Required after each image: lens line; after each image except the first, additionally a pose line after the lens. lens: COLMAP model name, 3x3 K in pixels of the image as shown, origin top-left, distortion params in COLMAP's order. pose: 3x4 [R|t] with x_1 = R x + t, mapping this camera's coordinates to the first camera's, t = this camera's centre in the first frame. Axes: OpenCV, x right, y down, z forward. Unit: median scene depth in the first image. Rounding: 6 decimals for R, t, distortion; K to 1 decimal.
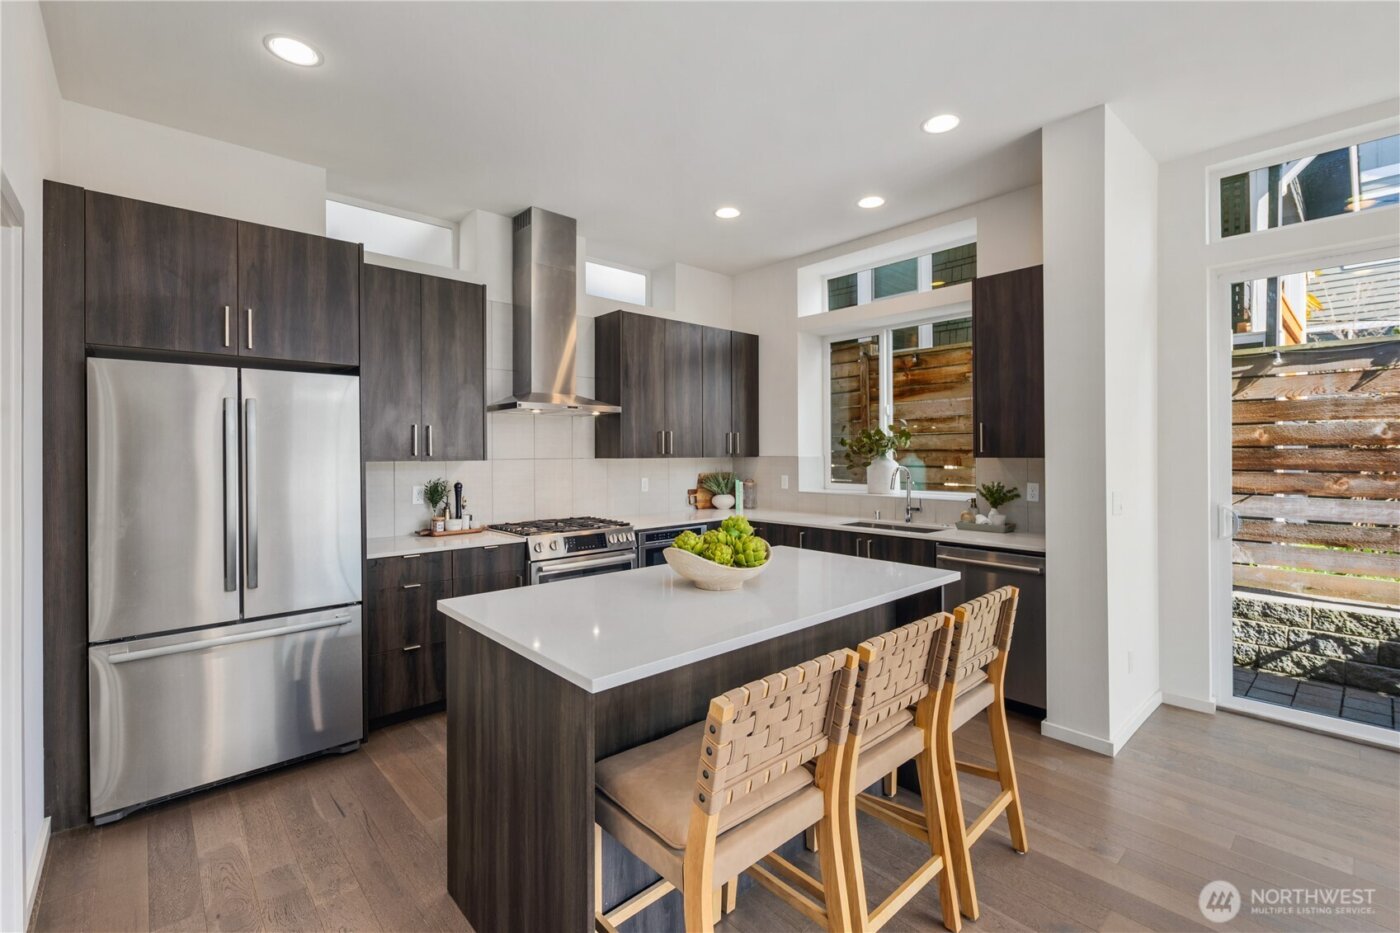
lens RADIAL K [[612.7, 0, 706.5], [0, 612.7, 452.8], [0, 0, 1]] dist [0.008111, -0.003045]
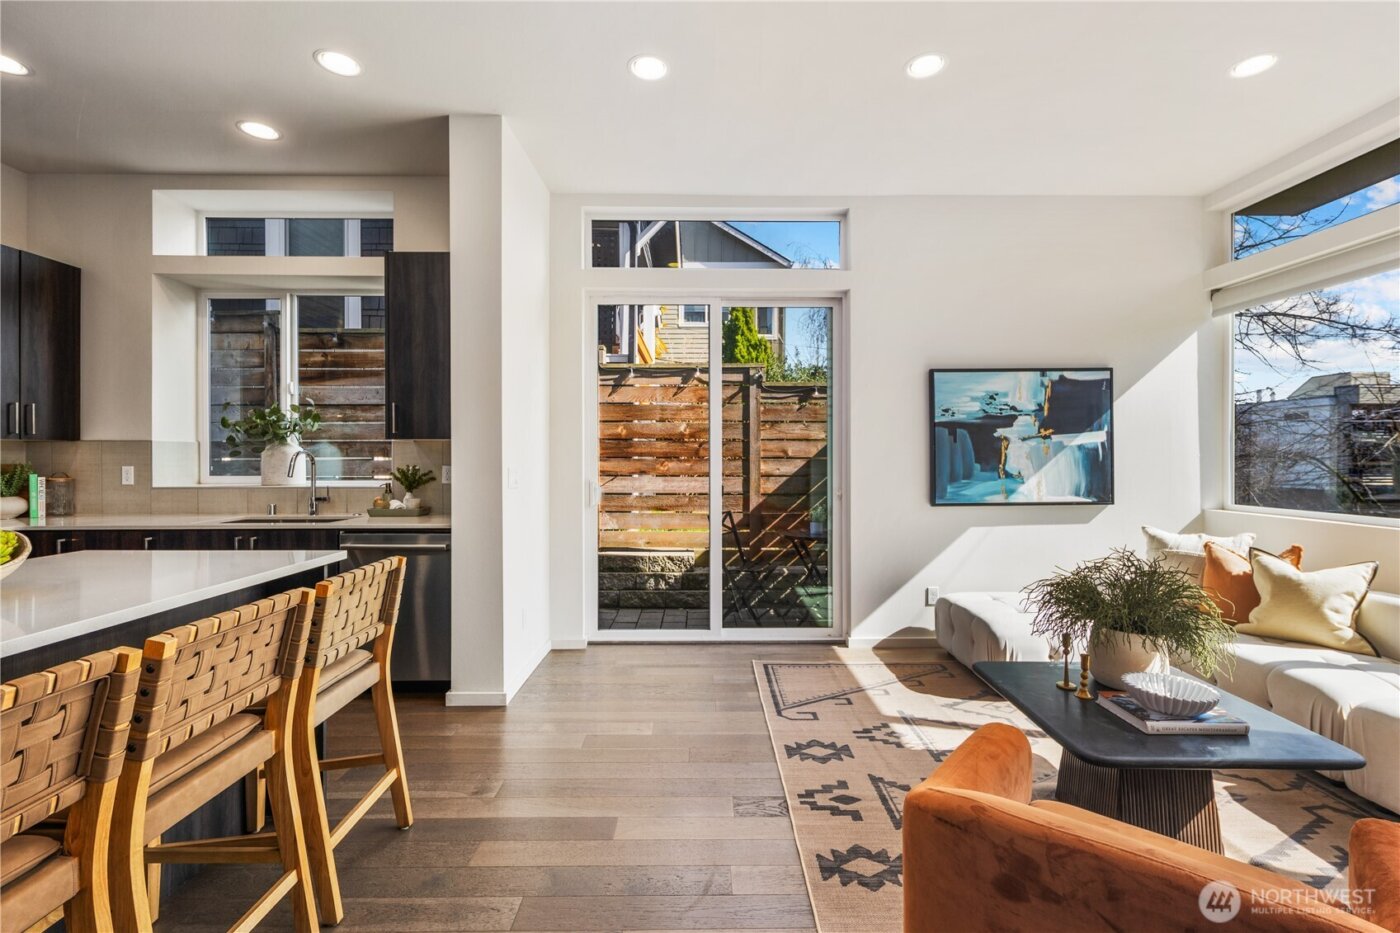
lens RADIAL K [[612.7, 0, 705.9], [0, 612.7, 456.0], [0, 0, 1]] dist [0.008111, -0.003045]
pose [[0.668984, 0.004363, 0.743264, 0.055248], [-0.001738, 0.999989, -0.004306, 0.034346], [-0.743275, 0.001589, 0.668984, -0.005835]]
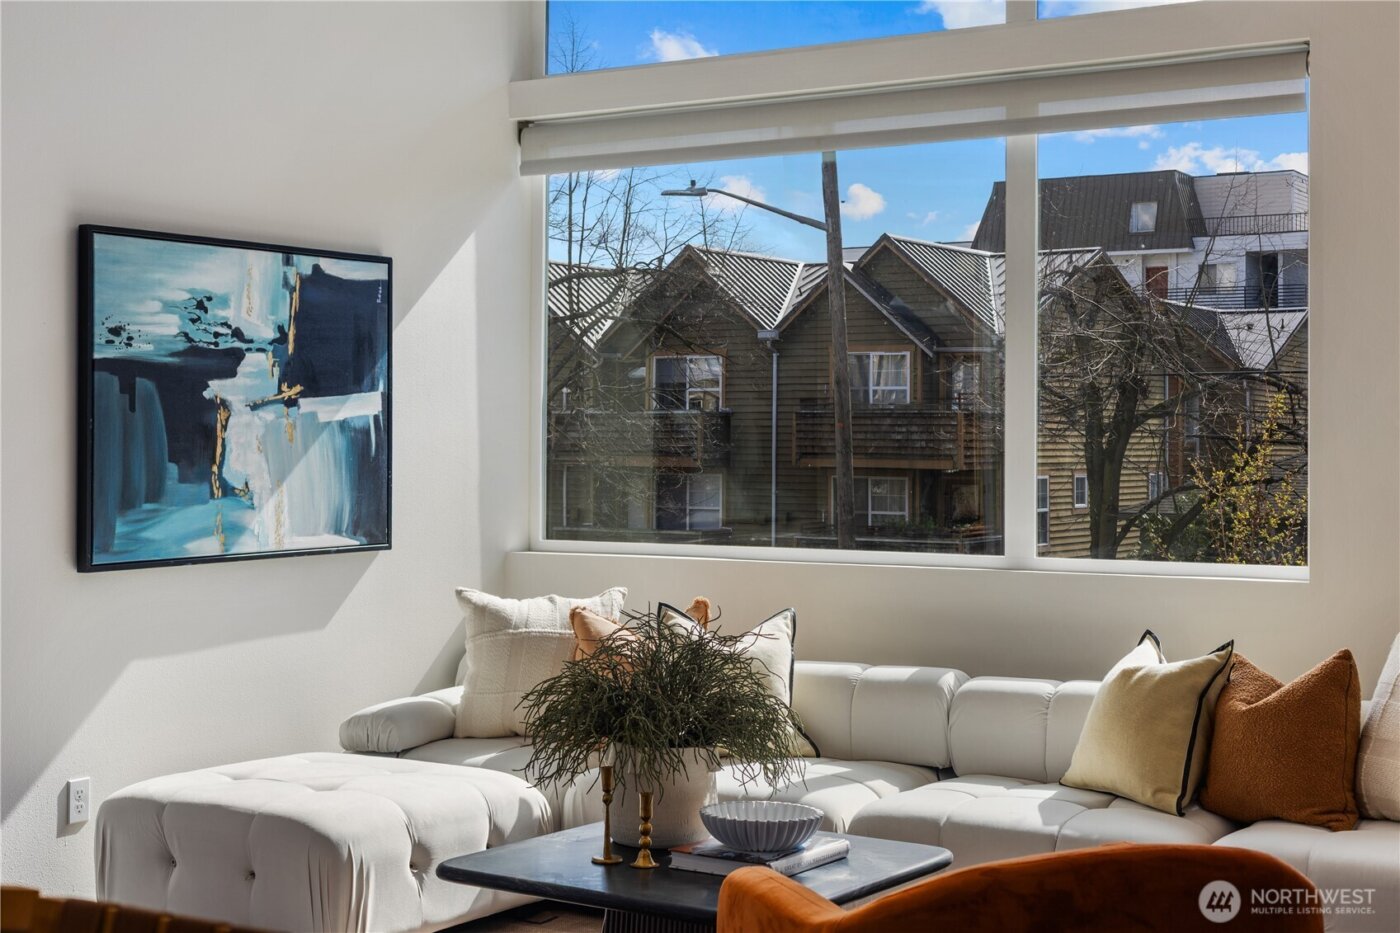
lens RADIAL K [[2031.7, 0, 693.2], [0, 2031.7, 409.7], [0, 0, 1]] dist [0.040253, 0.000000]
pose [[-0.255260, 0.019500, 0.966676, -0.332682], [-0.003926, 0.999767, -0.021204, 0.033315], [-0.966864, -0.009208, -0.255124, 0.355340]]
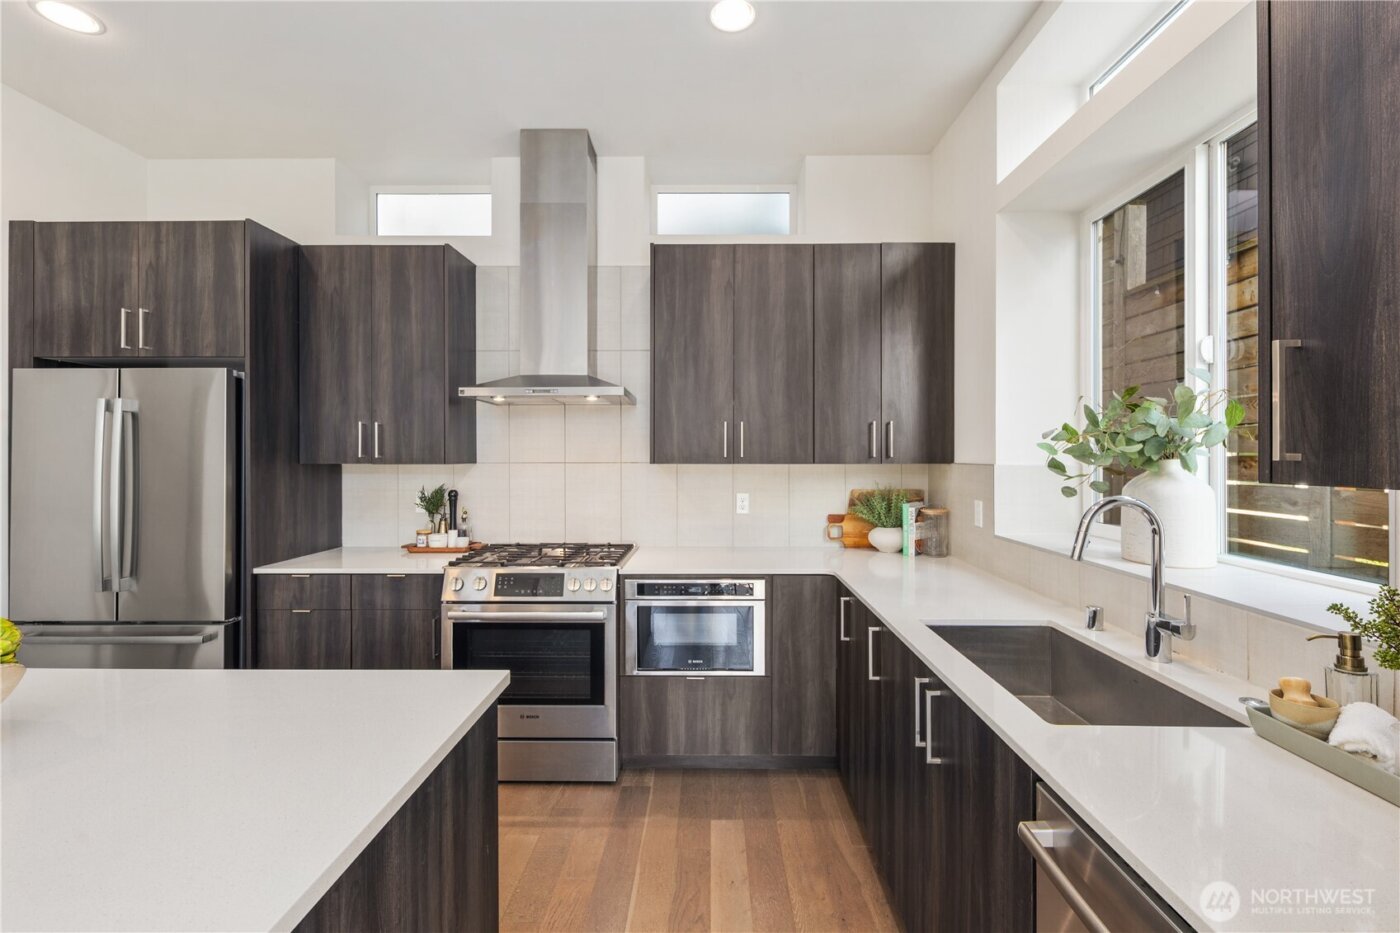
lens RADIAL K [[612.7, 0, 707.0], [0, 612.7, 456.4], [0, 0, 1]] dist [0.008111, -0.003045]
pose [[0.730931, 0.006591, -0.682420, 0.405956], [-0.003862, 0.999977, 0.005521, -0.003148], [0.682441, -0.001400, 0.730939, 0.606235]]
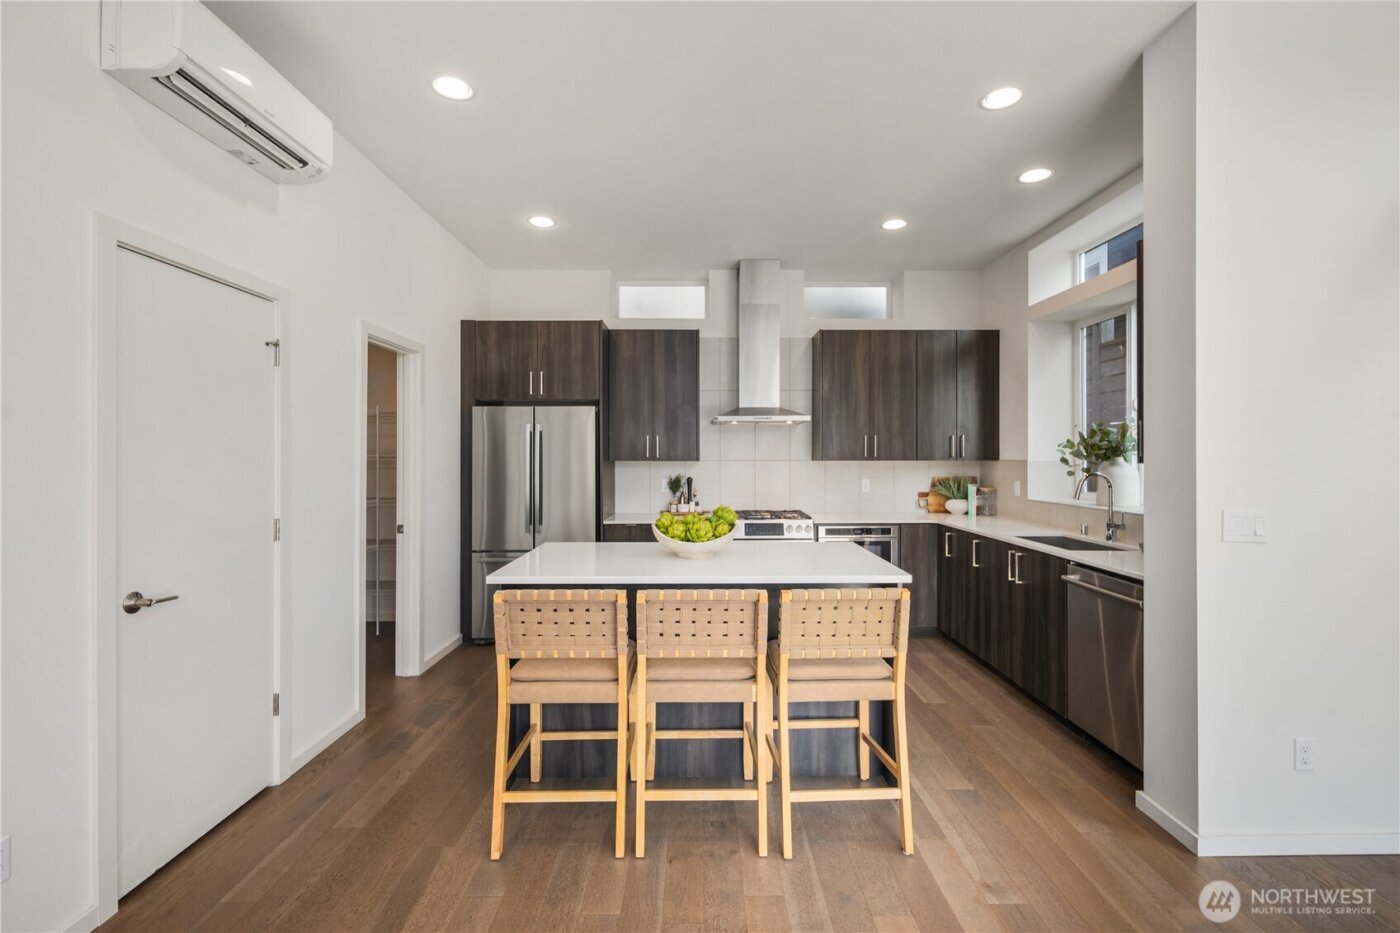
lens RADIAL K [[612.7, 0, 706.5], [0, 612.7, 457.1], [0, 0, 1]] dist [0.008111, -0.003045]
pose [[0.746642, 0.004938, -0.665208, 0.505695], [-0.002885, 0.999987, 0.004185, -0.001717], [0.665220, -0.001205, 0.746646, 0.016018]]
